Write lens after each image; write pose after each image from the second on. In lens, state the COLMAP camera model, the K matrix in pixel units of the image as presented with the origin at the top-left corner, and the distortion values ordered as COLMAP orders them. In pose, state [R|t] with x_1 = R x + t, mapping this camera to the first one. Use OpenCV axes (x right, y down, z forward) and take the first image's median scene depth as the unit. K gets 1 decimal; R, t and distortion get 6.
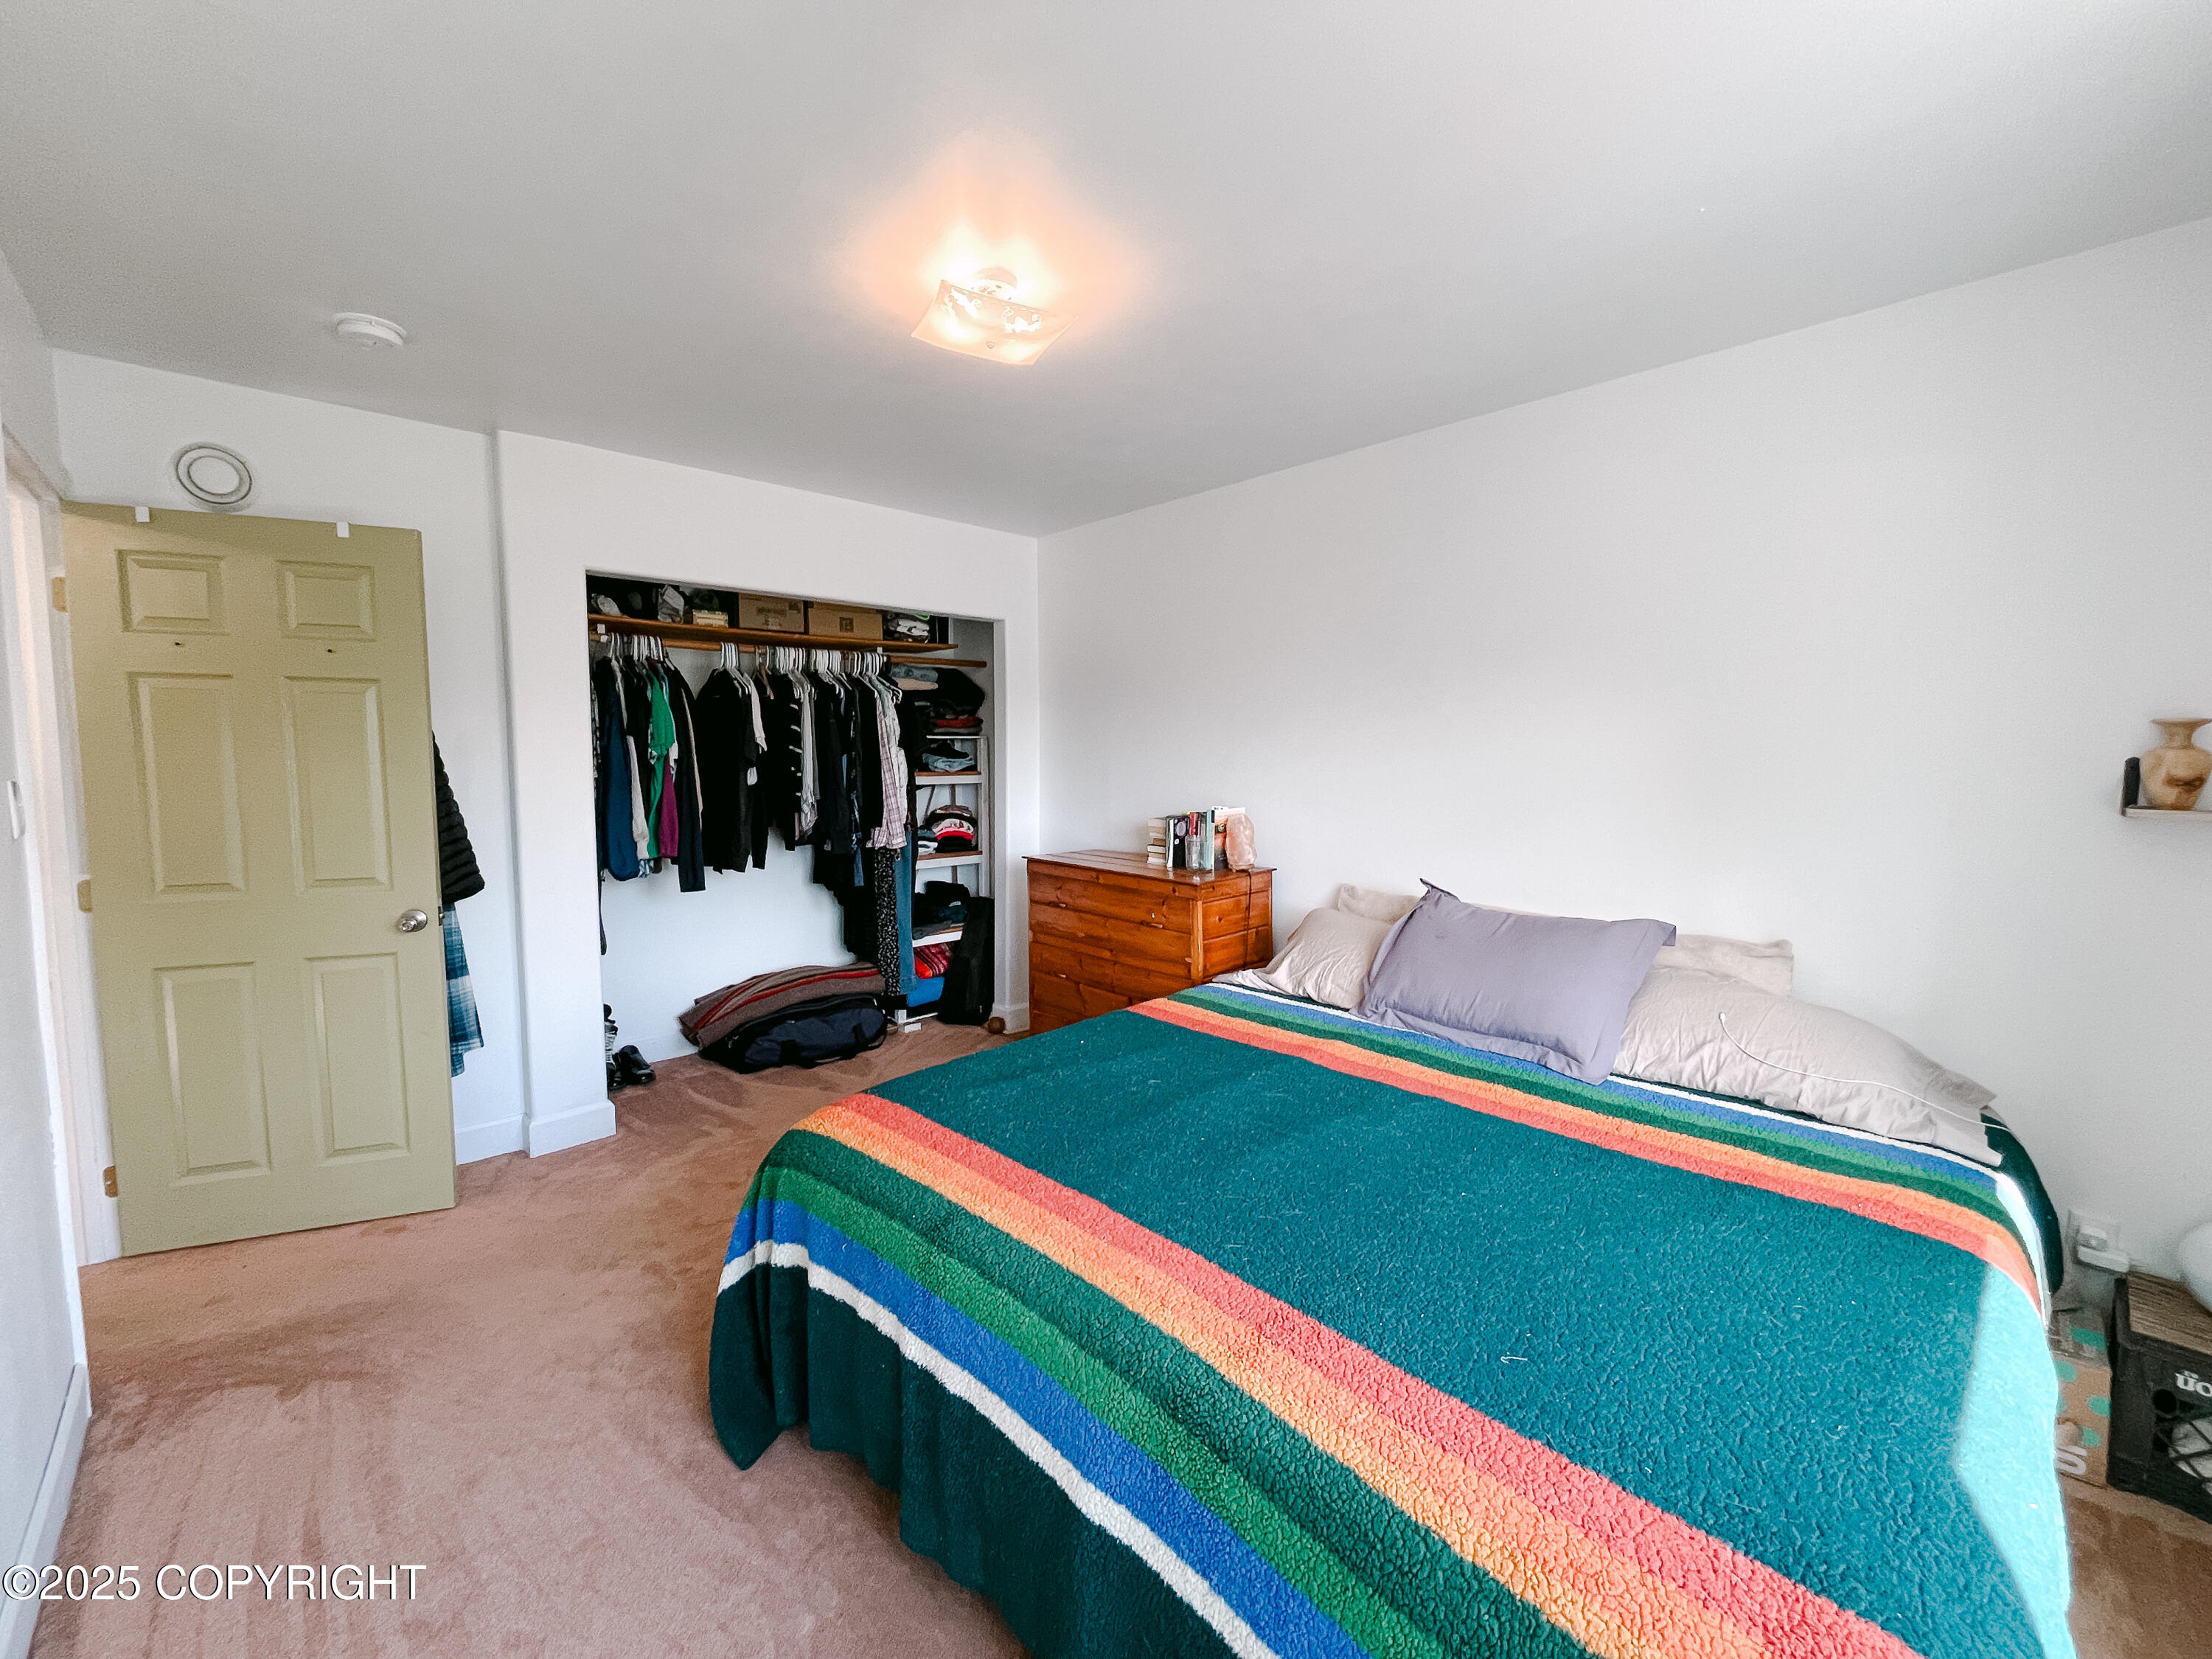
lens RADIAL K [[938.7, 0, 1110.5], [0, 938.7, 832.7], [0, 0, 1]] dist [-0.001243, -0.000628]
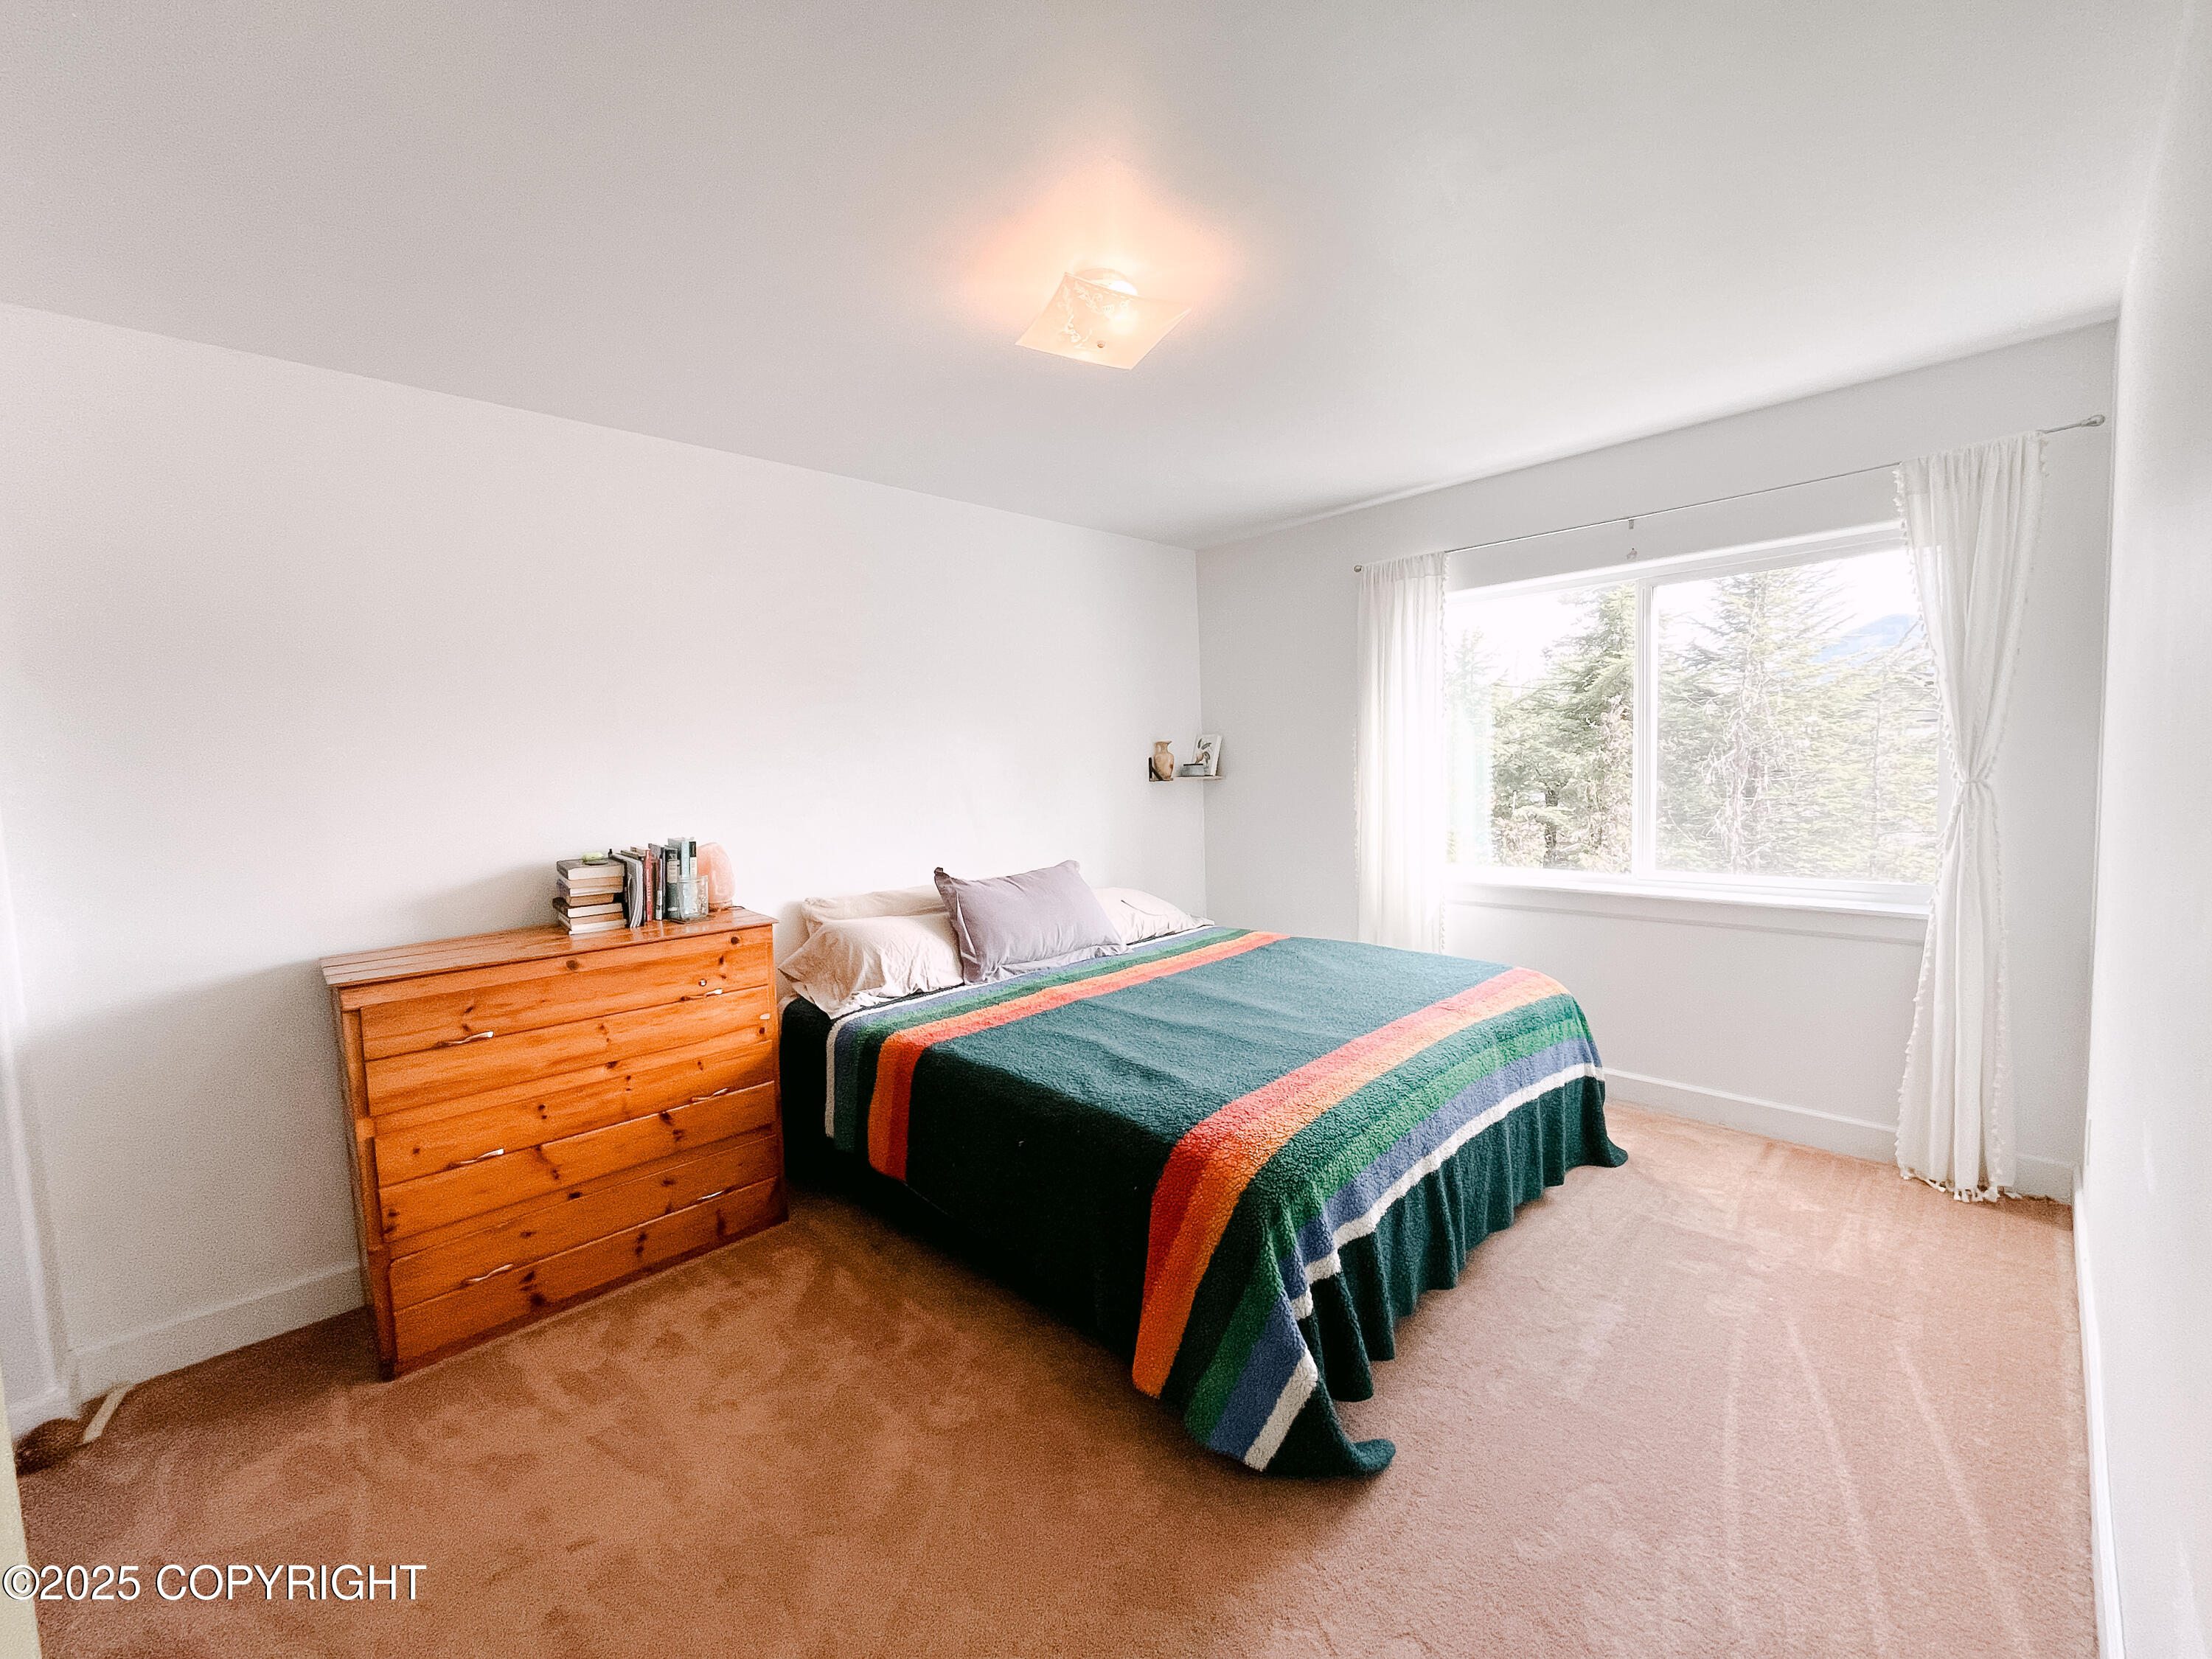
lens RADIAL K [[938.7, 0, 1110.5], [0, 938.7, 832.7], [0, 0, 1]] dist [-0.001243, -0.000628]
pose [[-0.065584, -0.076831, 0.994885, -0.980999], [0.113264, 0.990014, 0.083921, -0.080112], [-0.991398, 0.118189, -0.056227, 0.941619]]
